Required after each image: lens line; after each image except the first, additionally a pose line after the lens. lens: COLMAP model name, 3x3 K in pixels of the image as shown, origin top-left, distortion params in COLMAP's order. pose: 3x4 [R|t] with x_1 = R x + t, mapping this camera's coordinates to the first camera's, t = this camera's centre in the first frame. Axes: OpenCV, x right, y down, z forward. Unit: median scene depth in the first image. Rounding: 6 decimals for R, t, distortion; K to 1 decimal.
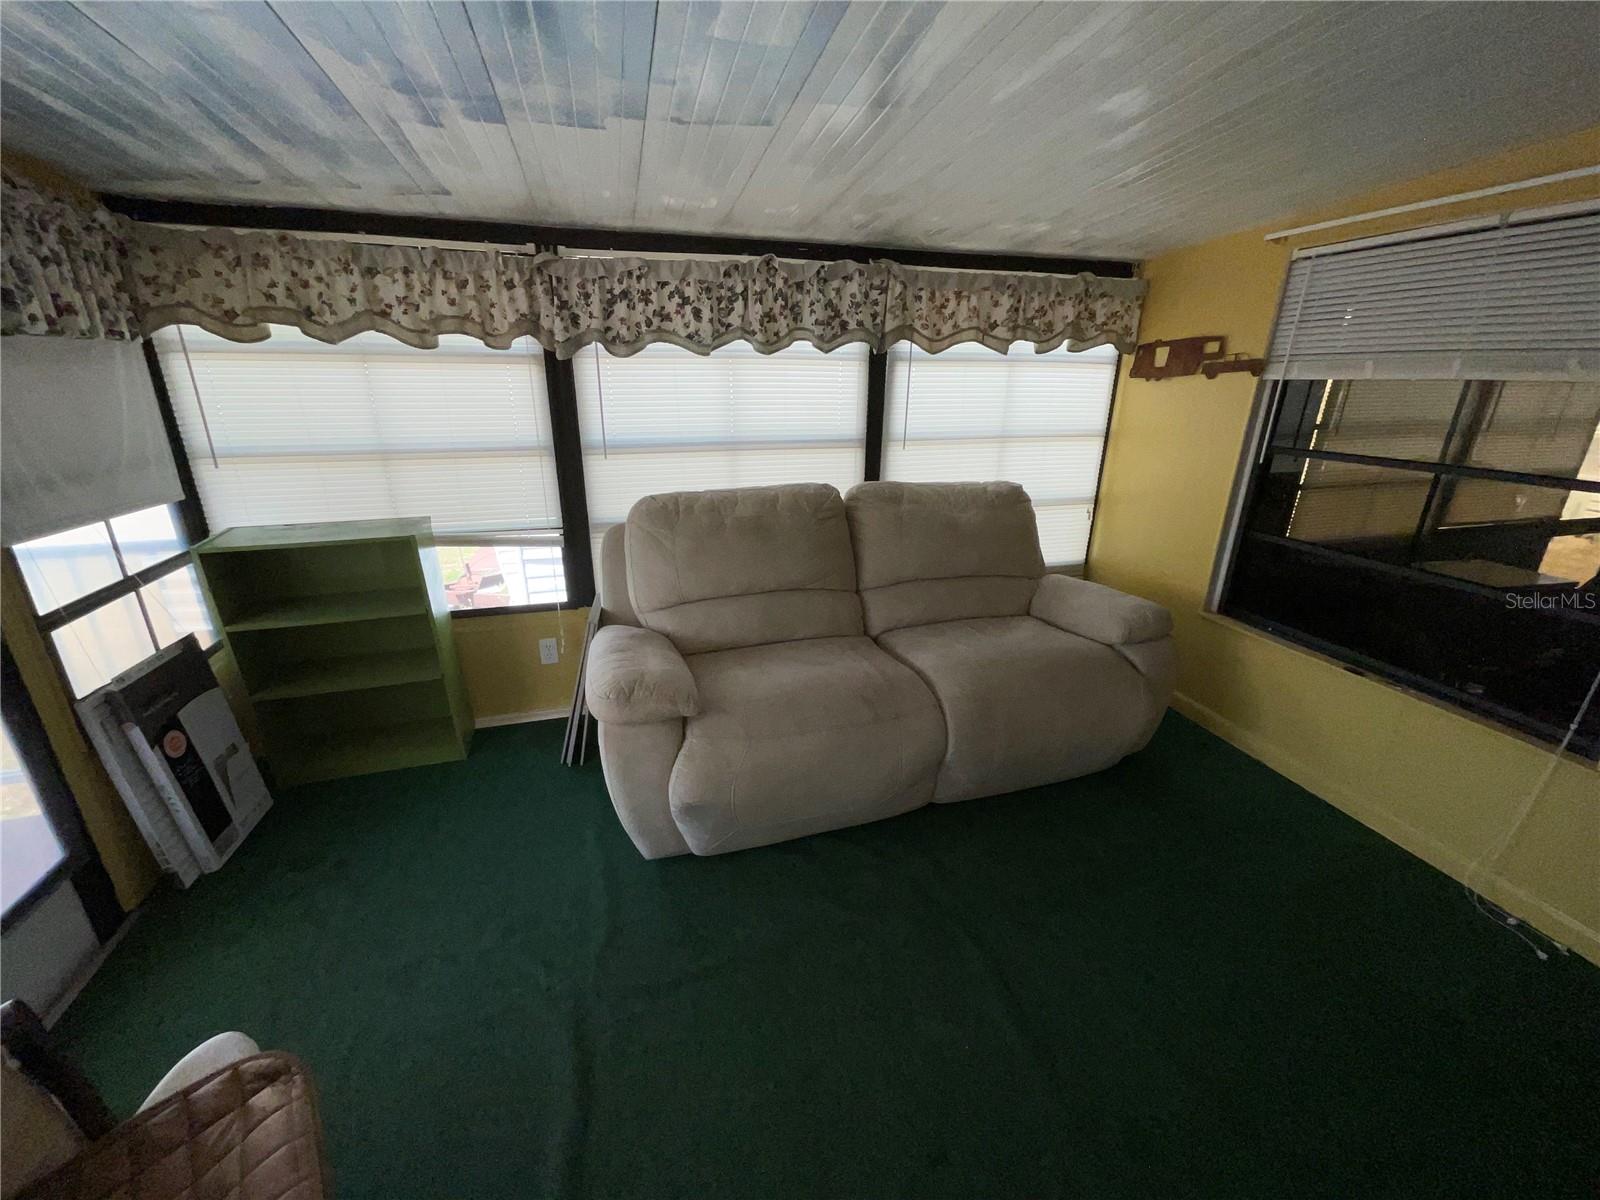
lens RADIAL K [[652.2, 0, 801.8], [0, 652.2, 601.4], [0, 0, 1]] dist [-0.004739, 0.003901]
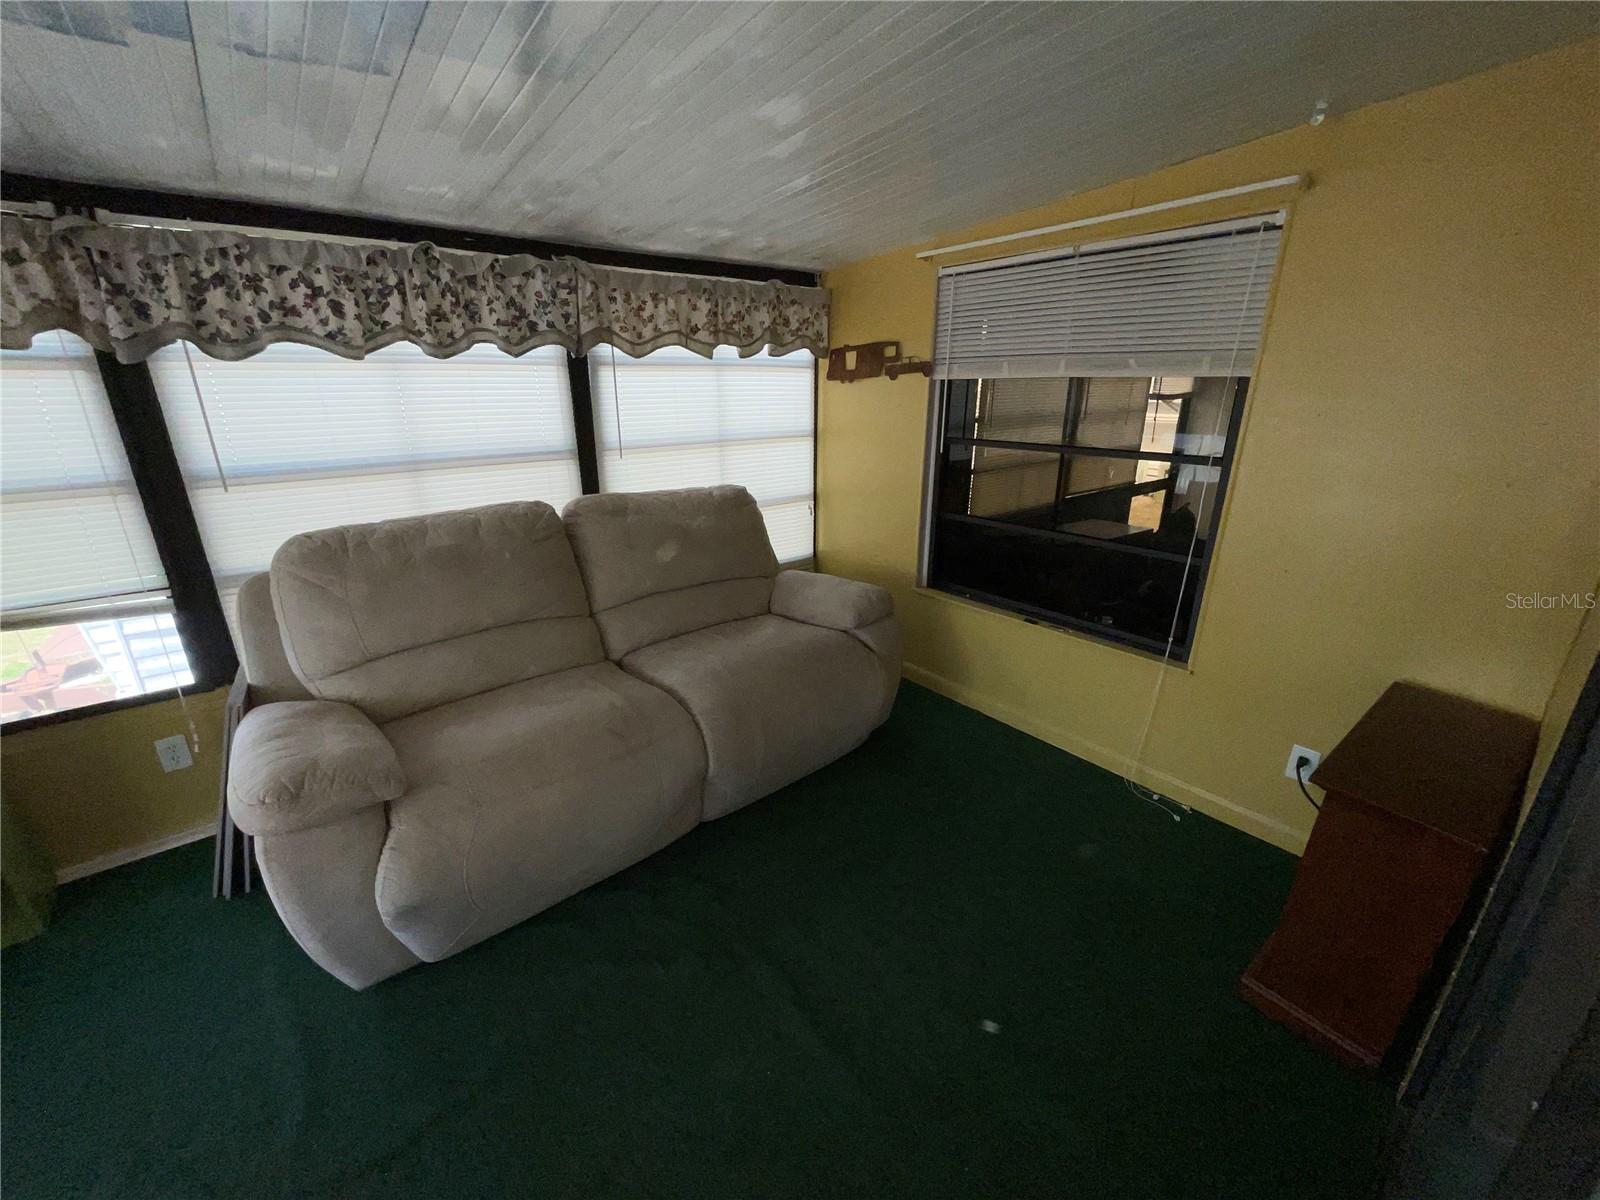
lens RADIAL K [[652.2, 0, 801.8], [0, 652.2, 601.4], [0, 0, 1]] dist [-0.004739, 0.003901]
pose [[0.919660, -0.136900, 0.368083, 0.024005], [0.142008, 0.989776, 0.013316, -0.004215], [-0.366142, 0.040024, 0.929698, 0.038122]]
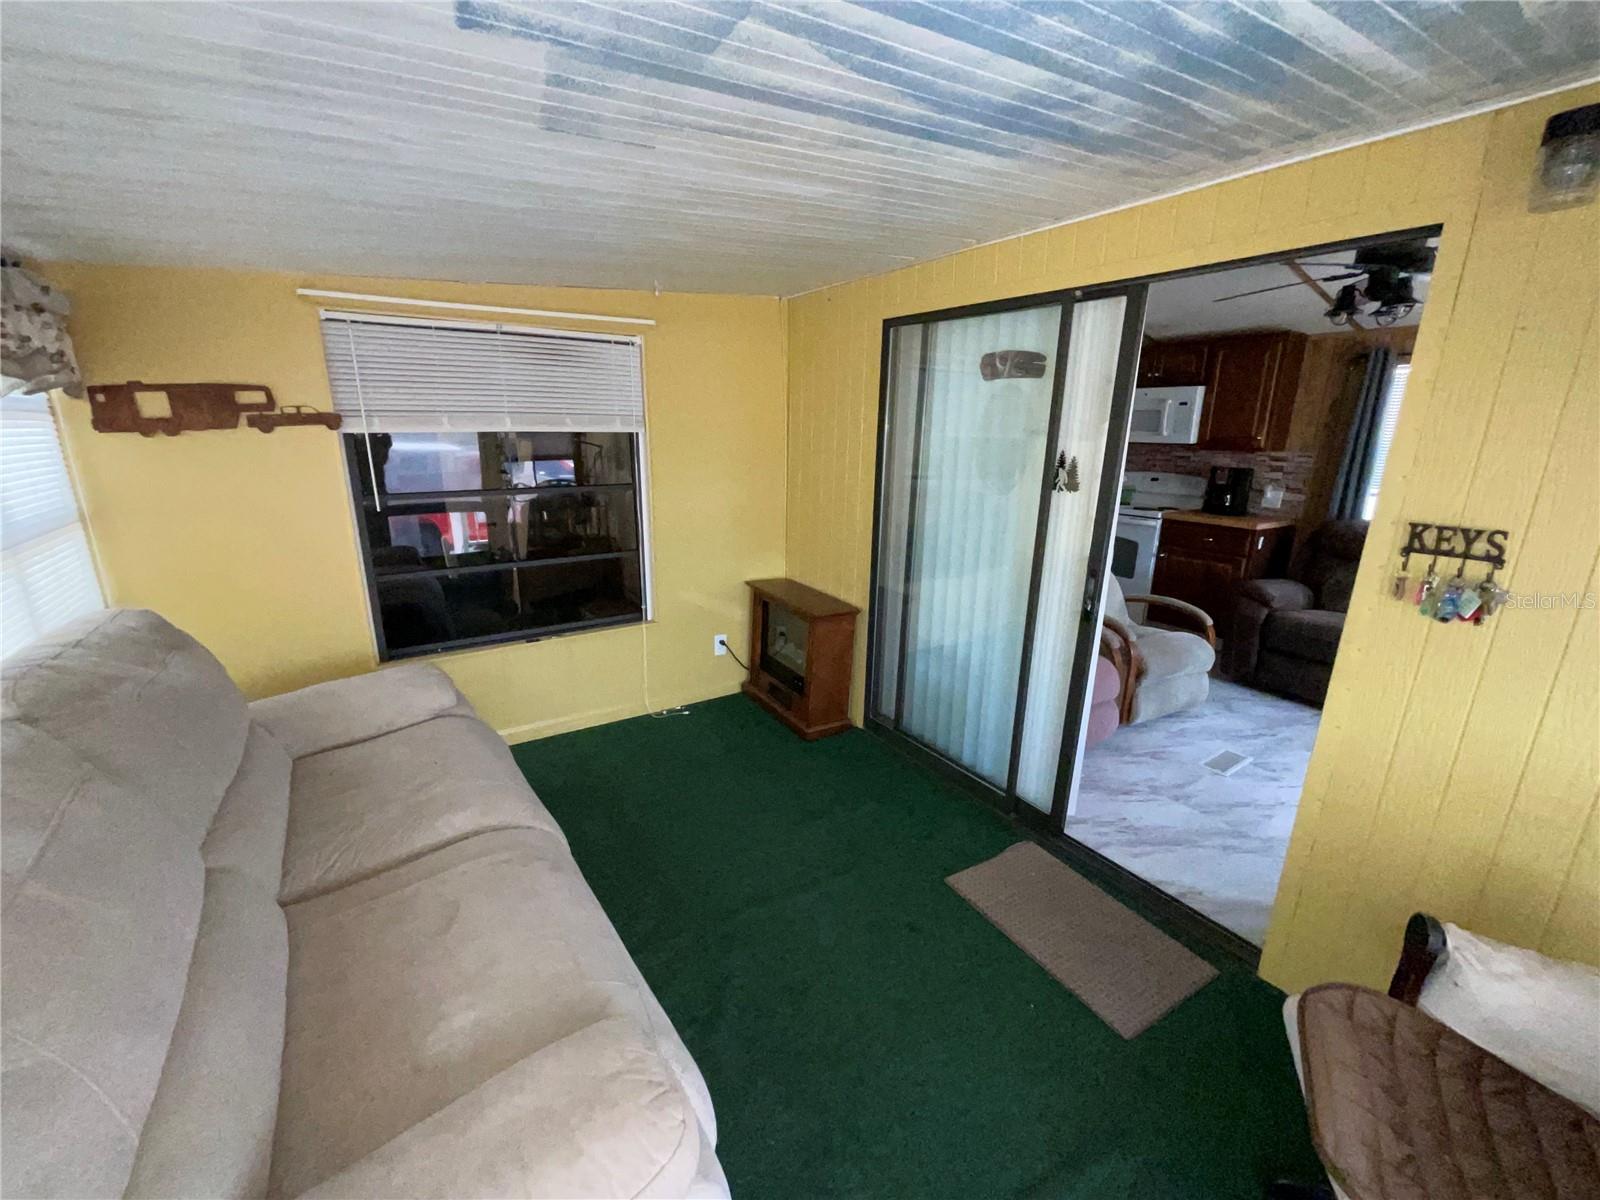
lens RADIAL K [[652.2, 0, 801.8], [0, 652.2, 601.4], [0, 0, 1]] dist [-0.004739, 0.003901]
pose [[-0.300762, -0.262428, 0.916883, -0.470246], [0.305422, 0.884258, 0.353277, -0.236563], [-0.903471, 0.386289, -0.185800, 0.613825]]
